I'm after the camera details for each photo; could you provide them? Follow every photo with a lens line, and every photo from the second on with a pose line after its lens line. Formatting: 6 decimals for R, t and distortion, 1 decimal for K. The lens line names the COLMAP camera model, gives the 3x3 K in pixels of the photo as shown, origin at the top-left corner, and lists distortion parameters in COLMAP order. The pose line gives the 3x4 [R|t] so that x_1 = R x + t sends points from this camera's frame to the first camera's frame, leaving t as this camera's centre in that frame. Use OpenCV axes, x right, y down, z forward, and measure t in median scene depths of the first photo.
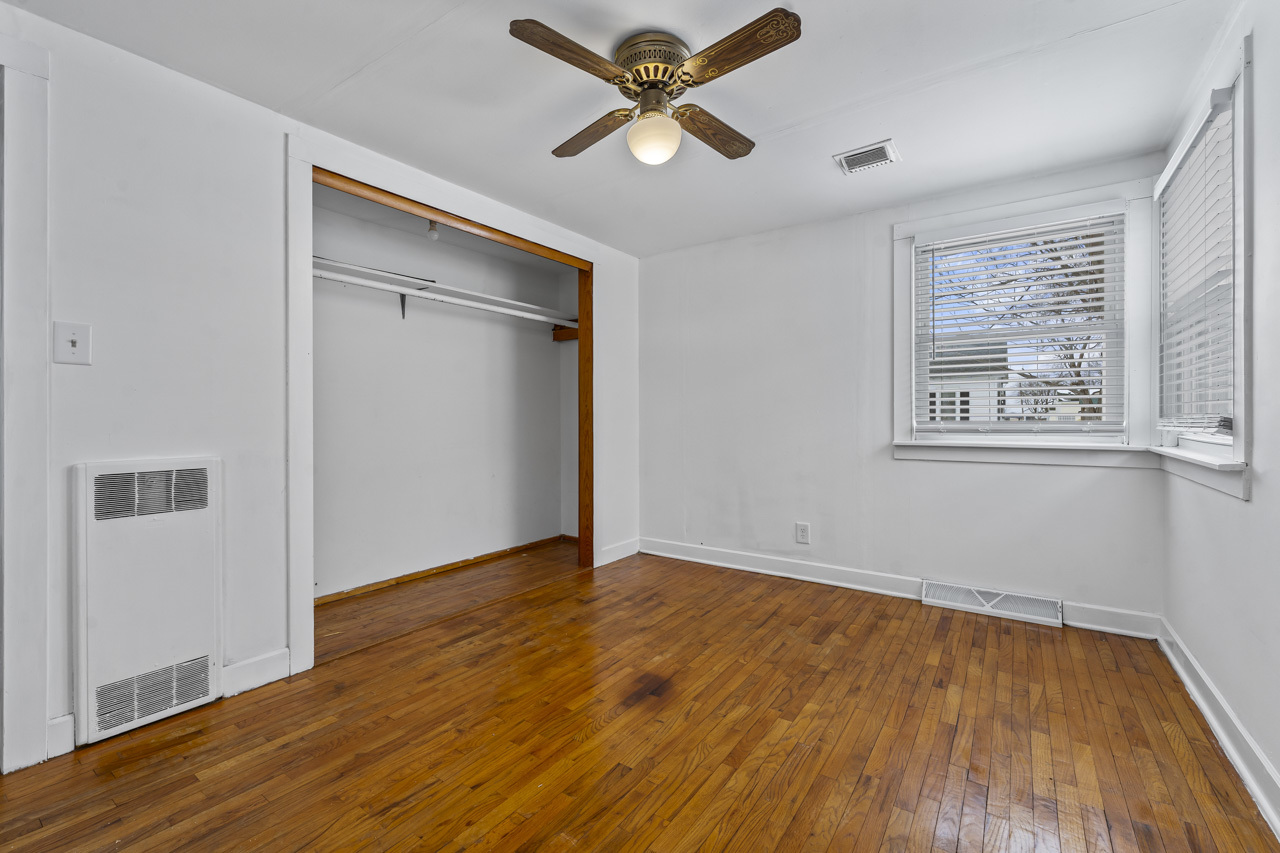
lens RADIAL K [[550.4, 0, 640.7], [0, 550.4, 423.1], [0, 0, 1]] dist [-0.001423, -0.000469]
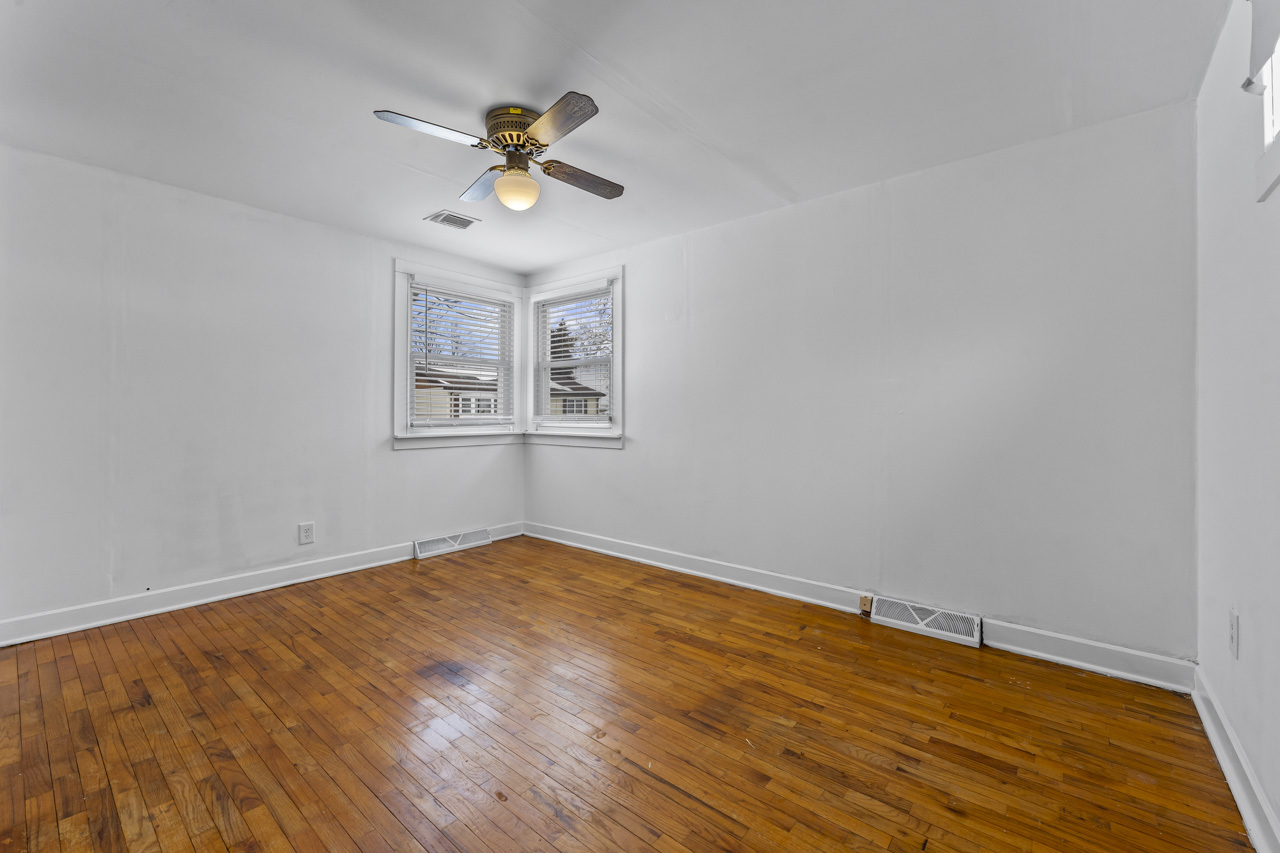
lens RADIAL K [[516.8, 0, 637.7], [0, 516.8, 413.0], [0, 0, 1]] dist [0.000462, 0.000165]
pose [[0.088923, 0.004623, 0.996028, -0.747093], [0.009629, 0.999939, -0.005501, -0.005503], [-0.995992, 0.010080, 0.088873, 0.426289]]
